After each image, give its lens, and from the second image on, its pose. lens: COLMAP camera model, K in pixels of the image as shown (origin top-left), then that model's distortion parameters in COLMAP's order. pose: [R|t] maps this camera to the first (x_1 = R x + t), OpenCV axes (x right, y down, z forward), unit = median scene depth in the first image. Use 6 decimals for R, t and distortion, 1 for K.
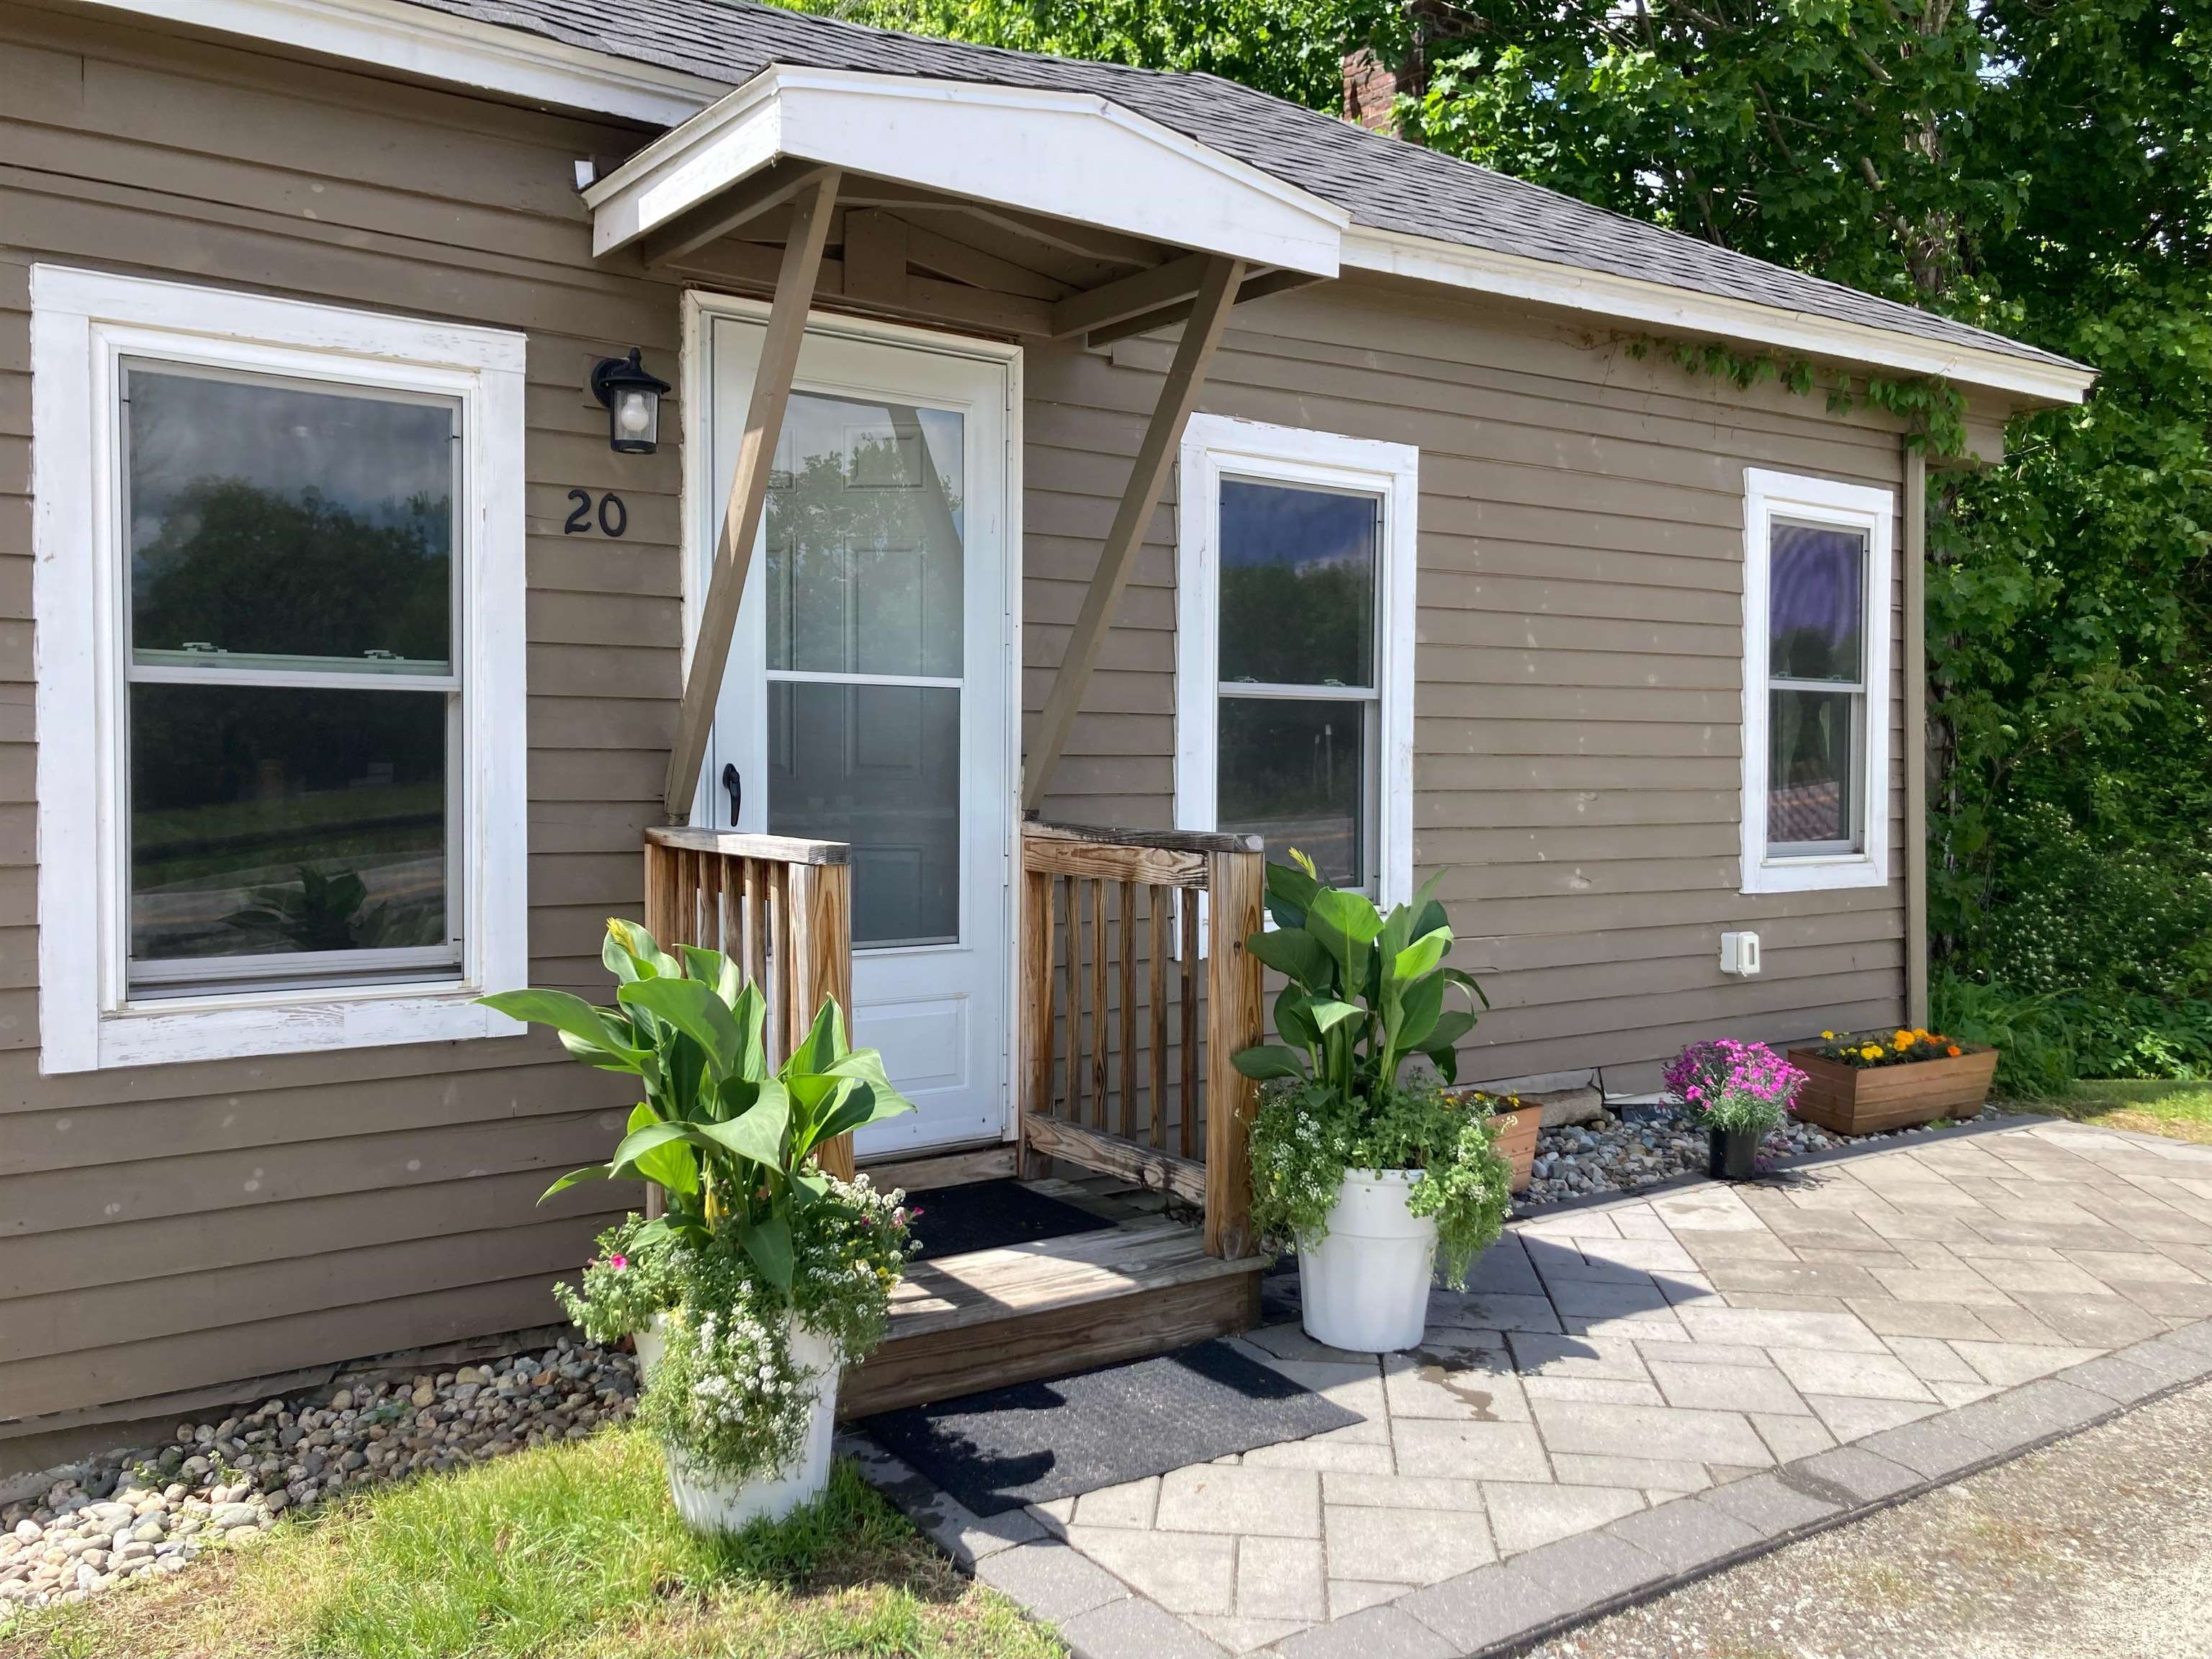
lens RADIAL K [[1836.2, 0, 1092.9], [0, 1836.2, 834.4], [0, 0, 1]] dist [0.009123, -0.012965]
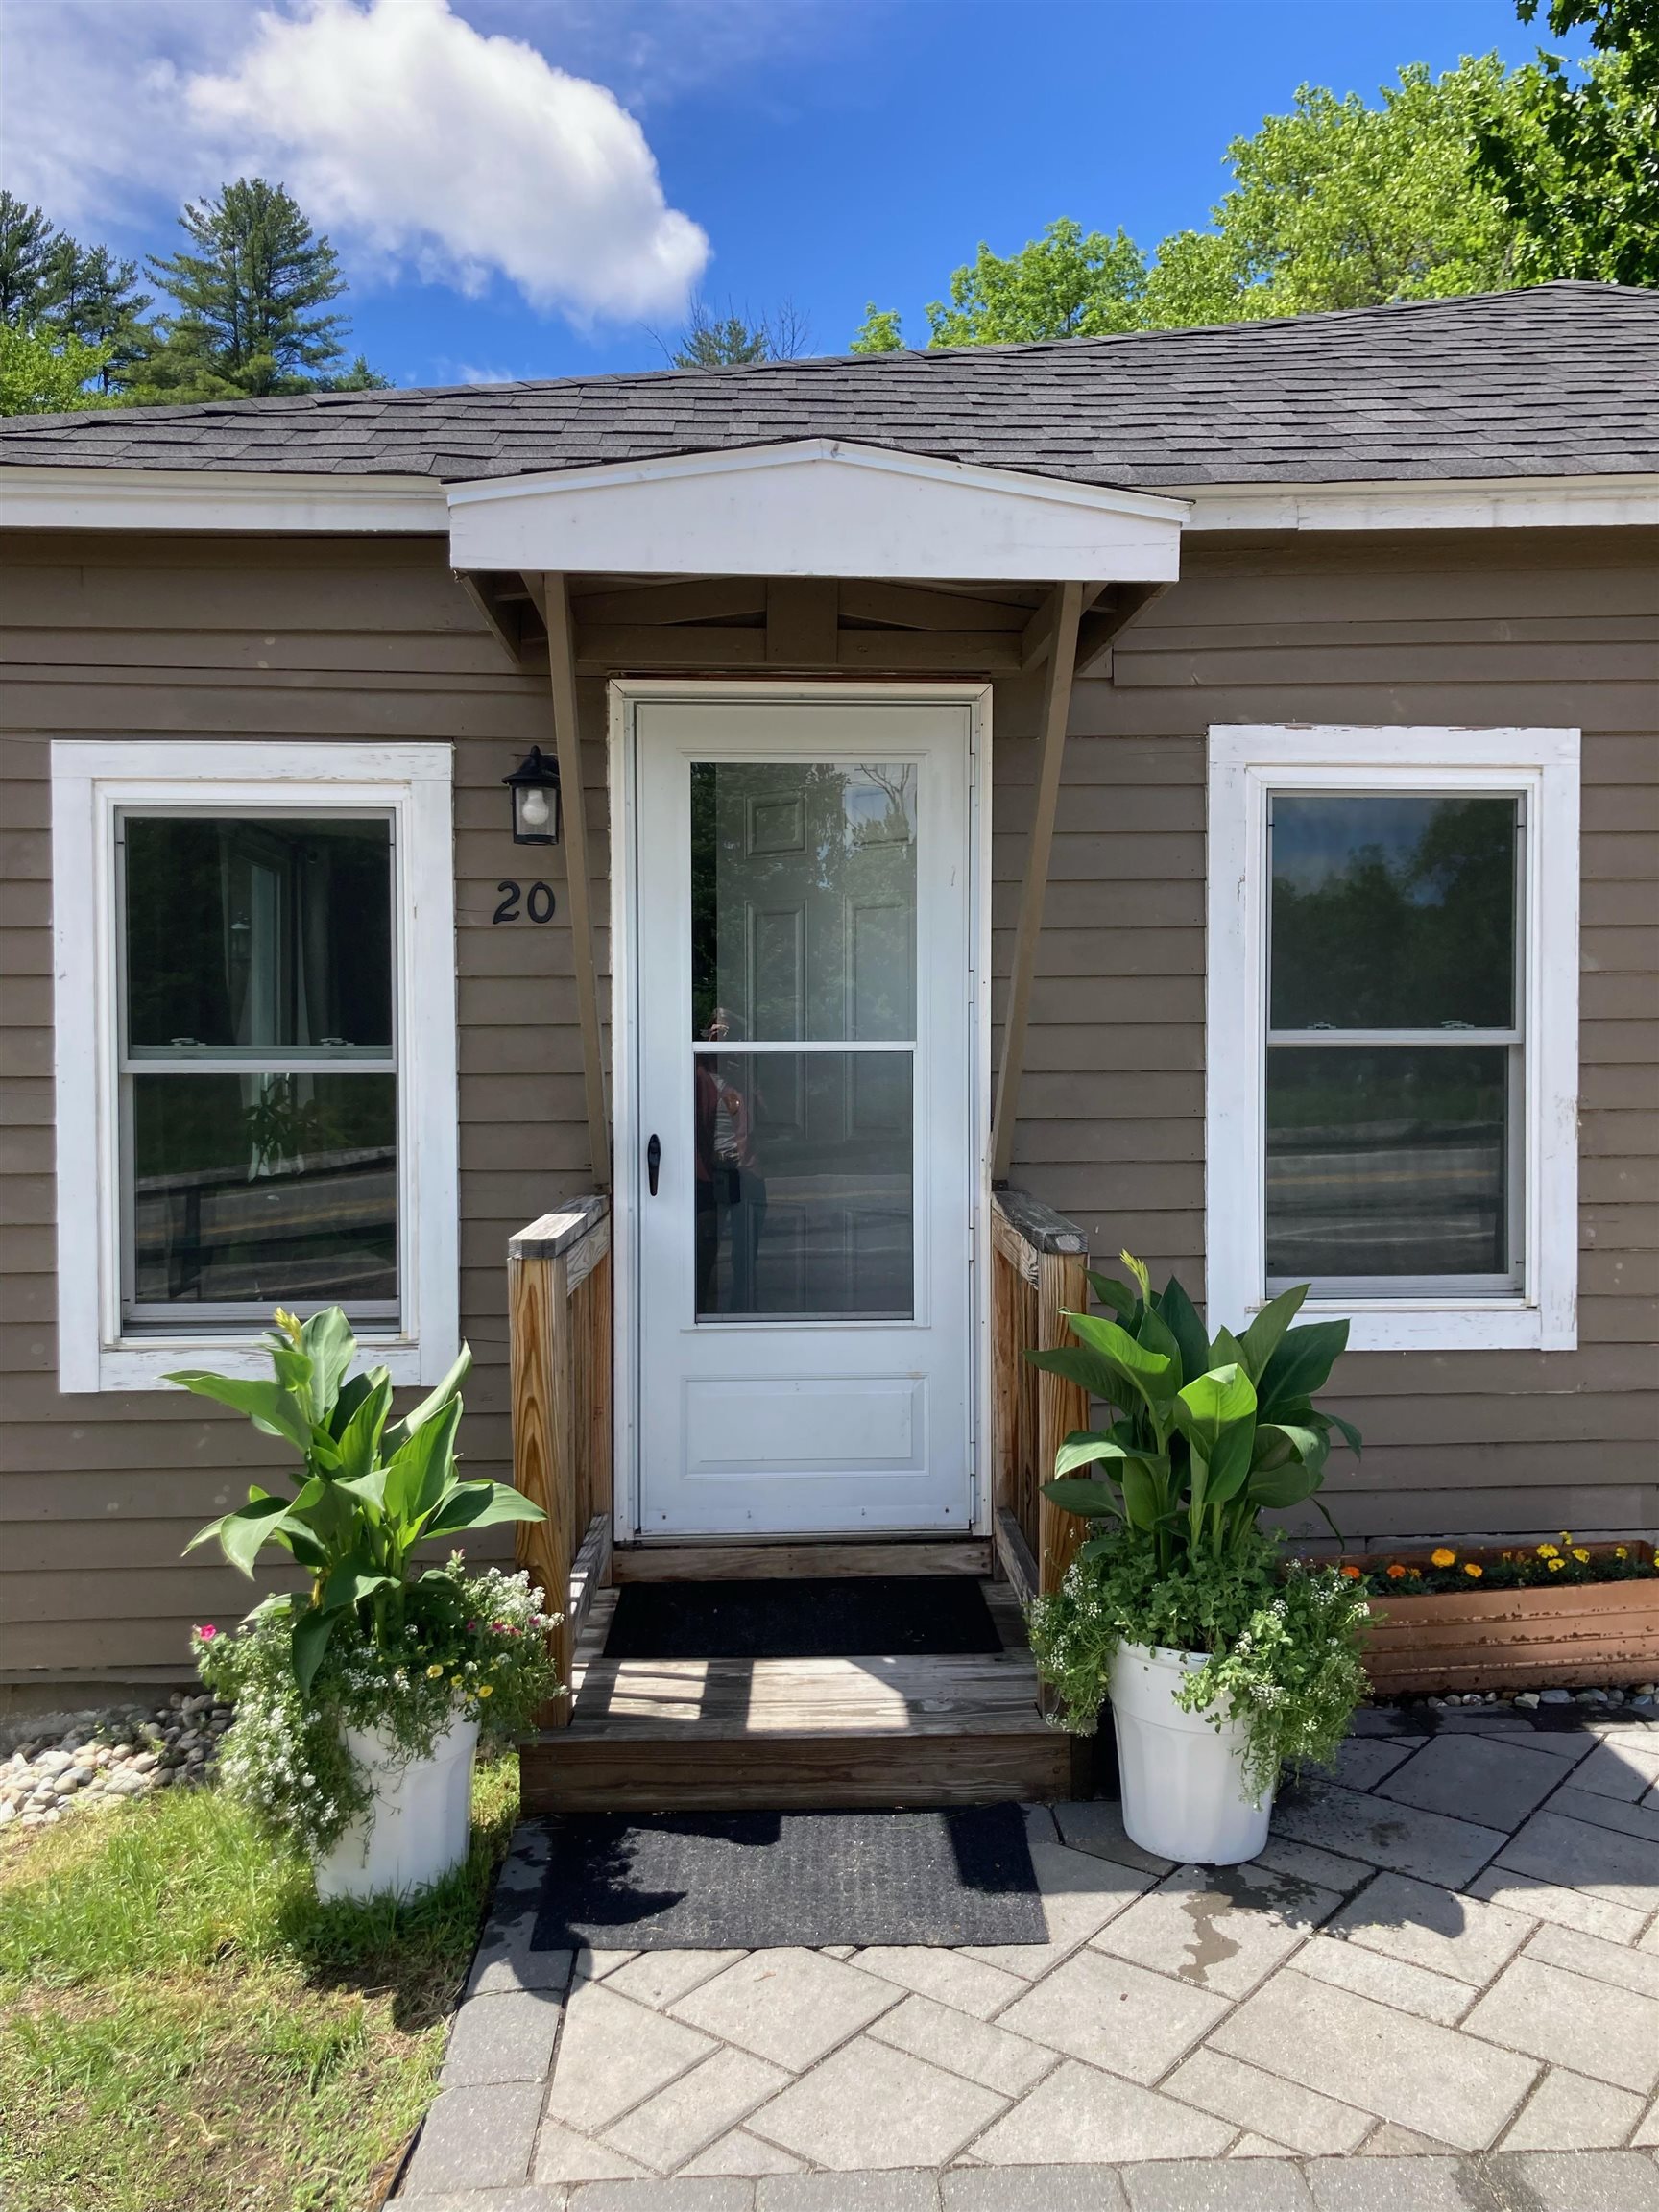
lens RADIAL K [[1836.2, 0, 820.3], [0, 1836.2, 1098.2], [0, 0, 1]] dist [0.009123, -0.012965]
pose [[0.842821, 0.007594, -0.538140, 0.477298], [-0.009908, 0.999950, -0.001407, -0.064863], [0.538102, 0.006517, 0.842854, 0.208800]]
